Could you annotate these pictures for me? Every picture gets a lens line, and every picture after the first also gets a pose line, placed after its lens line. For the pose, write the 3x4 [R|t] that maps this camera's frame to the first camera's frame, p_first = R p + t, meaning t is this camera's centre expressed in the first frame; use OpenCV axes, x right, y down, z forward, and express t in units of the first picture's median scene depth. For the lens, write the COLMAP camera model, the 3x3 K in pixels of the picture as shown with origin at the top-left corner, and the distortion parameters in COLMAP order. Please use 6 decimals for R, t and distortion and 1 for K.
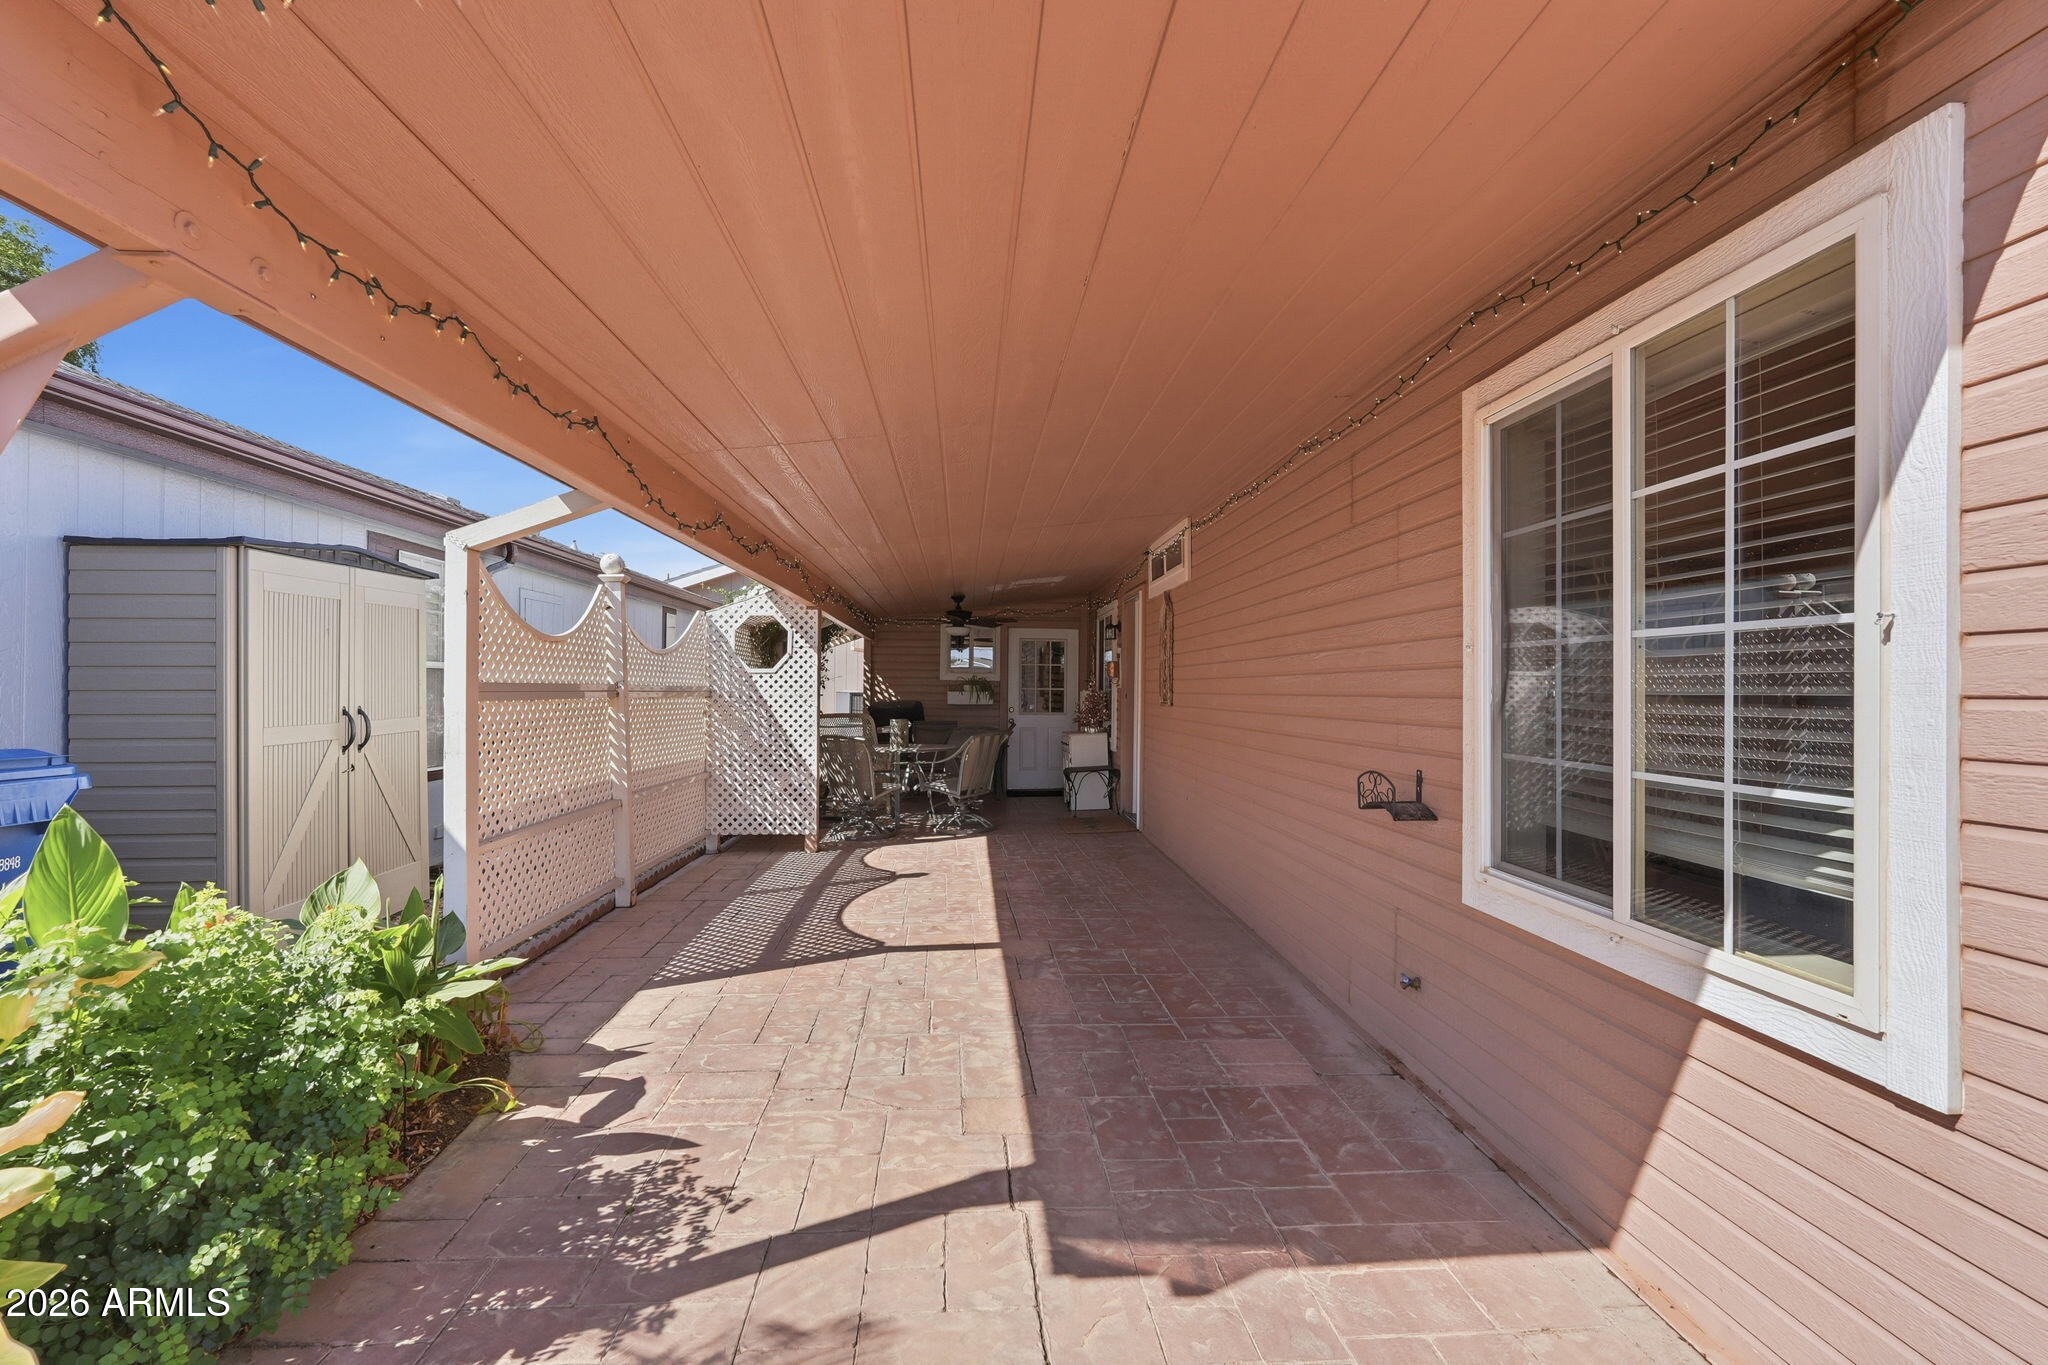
lens RADIAL K [[902.5, 0, 1019.7], [0, 902.5, 690.7], [0, 0, 1]] dist [-0.002128, 0.000009]
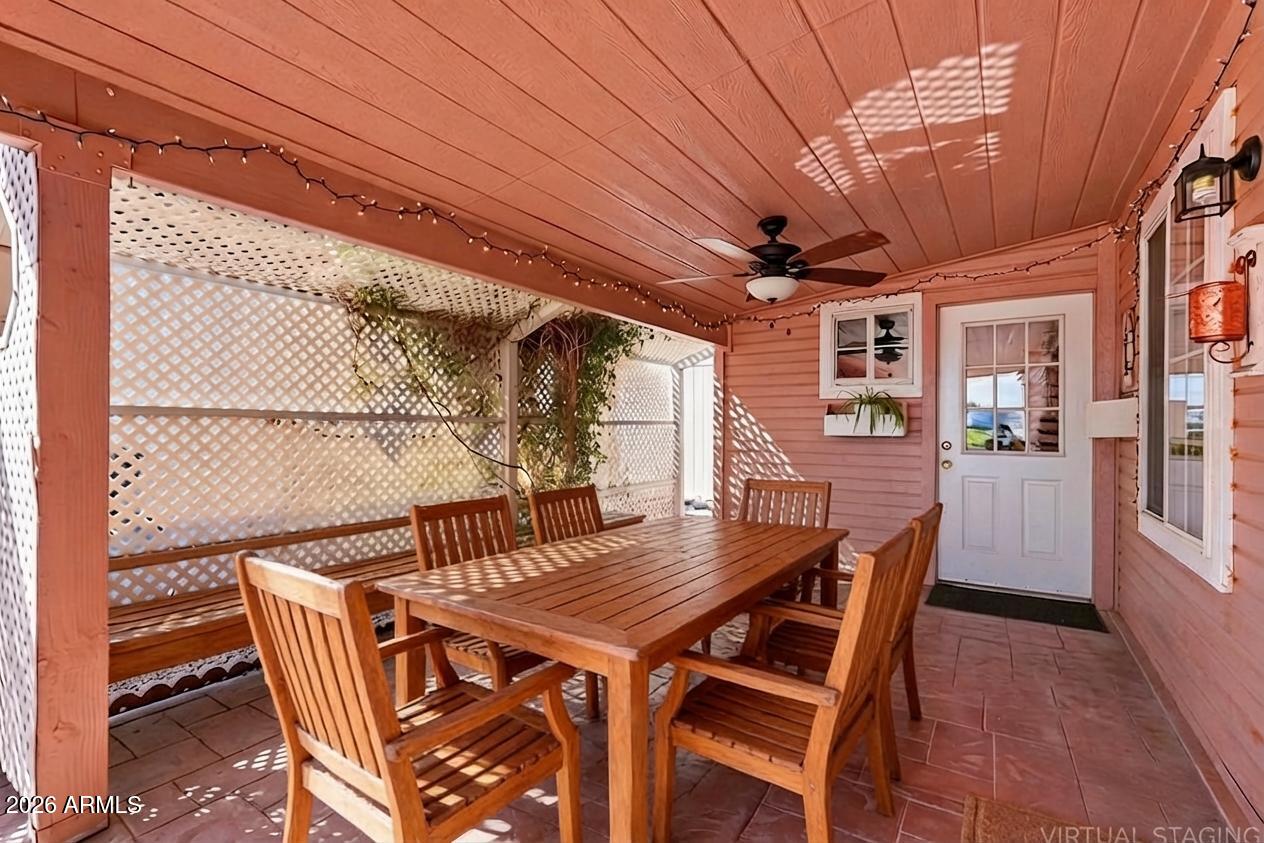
lens RADIAL K [[557.0, 0, 629.3], [0, 557.0, 426.5], [0, 0, 1]] dist [-0.002128, 0.000009]
pose [[0.792004, -0.000751, -0.610516, 0.078618], [-0.004259, 0.999968, -0.006756, 0.018646], [0.610501, 0.007951, 0.791975, 0.953617]]
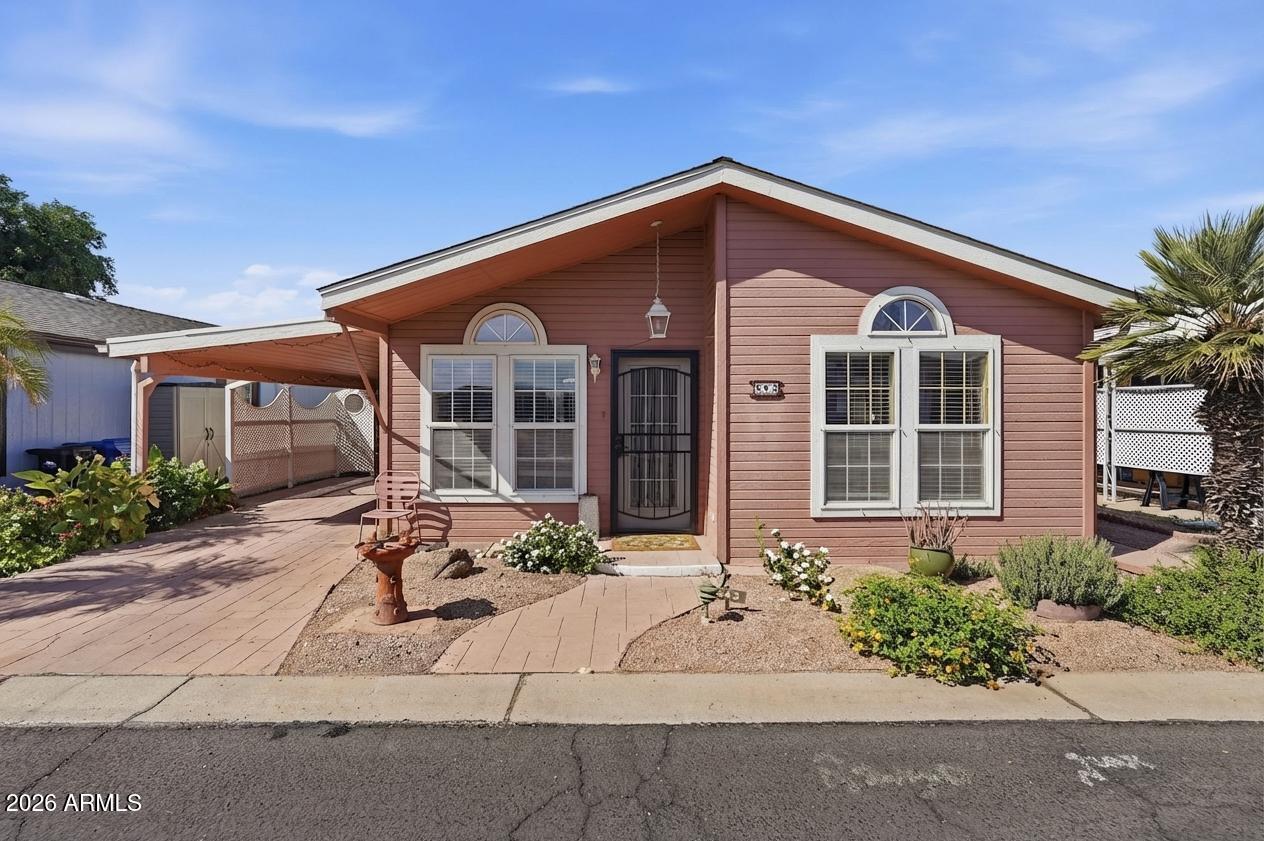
lens RADIAL K [[565.8, 0, 634.1], [0, 565.8, 416.2], [0, 0, 1]] dist [-0.000932, 0.000339]
pose [[0.999496, -0.004272, -0.031442, 0.591850], [0.004536, 0.999955, 0.008312, -0.022230], [0.031406, -0.008450, 0.999471, -0.690926]]
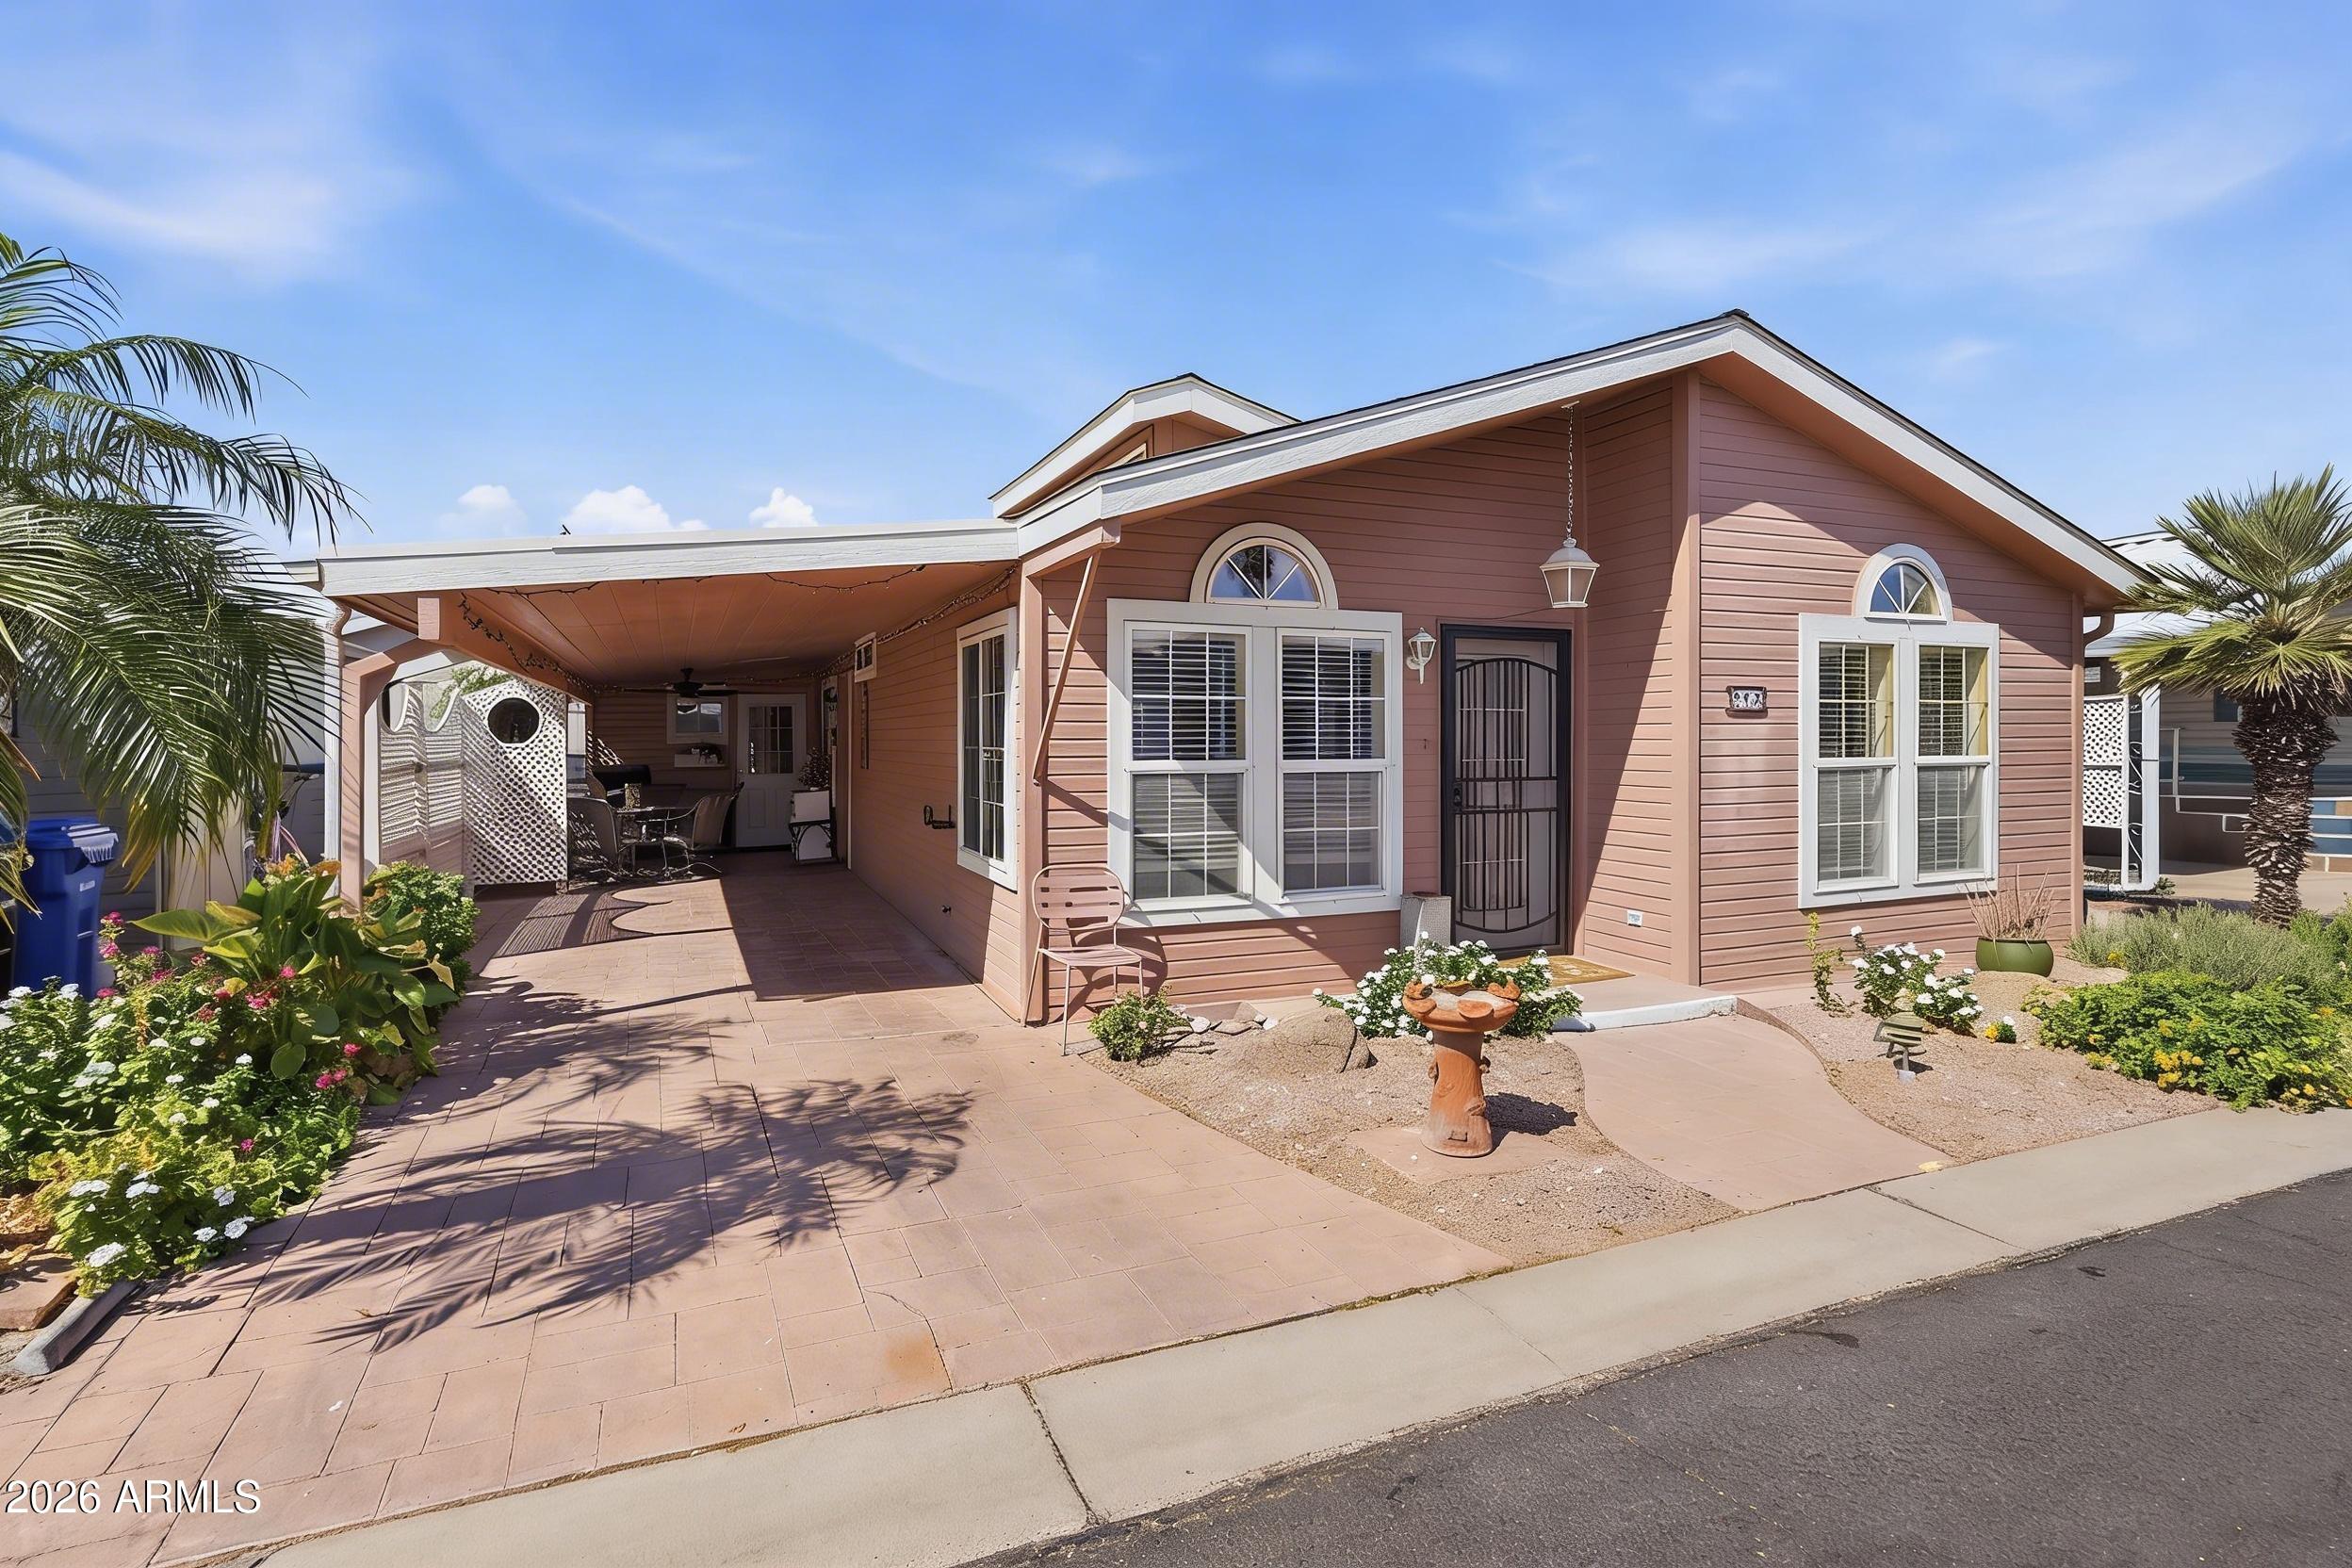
lens RADIAL K [[1111.5, 0, 1142.9], [0, 1111.5, 756.4], [0, 0, 1]] dist [-0.023252, 0.000204]
pose [[0.943604, -0.012412, 0.330843, 0.010891], [0.007221, 0.999831, 0.016913, -0.024373], [-0.330997, -0.013570, 0.943534, -0.611333]]
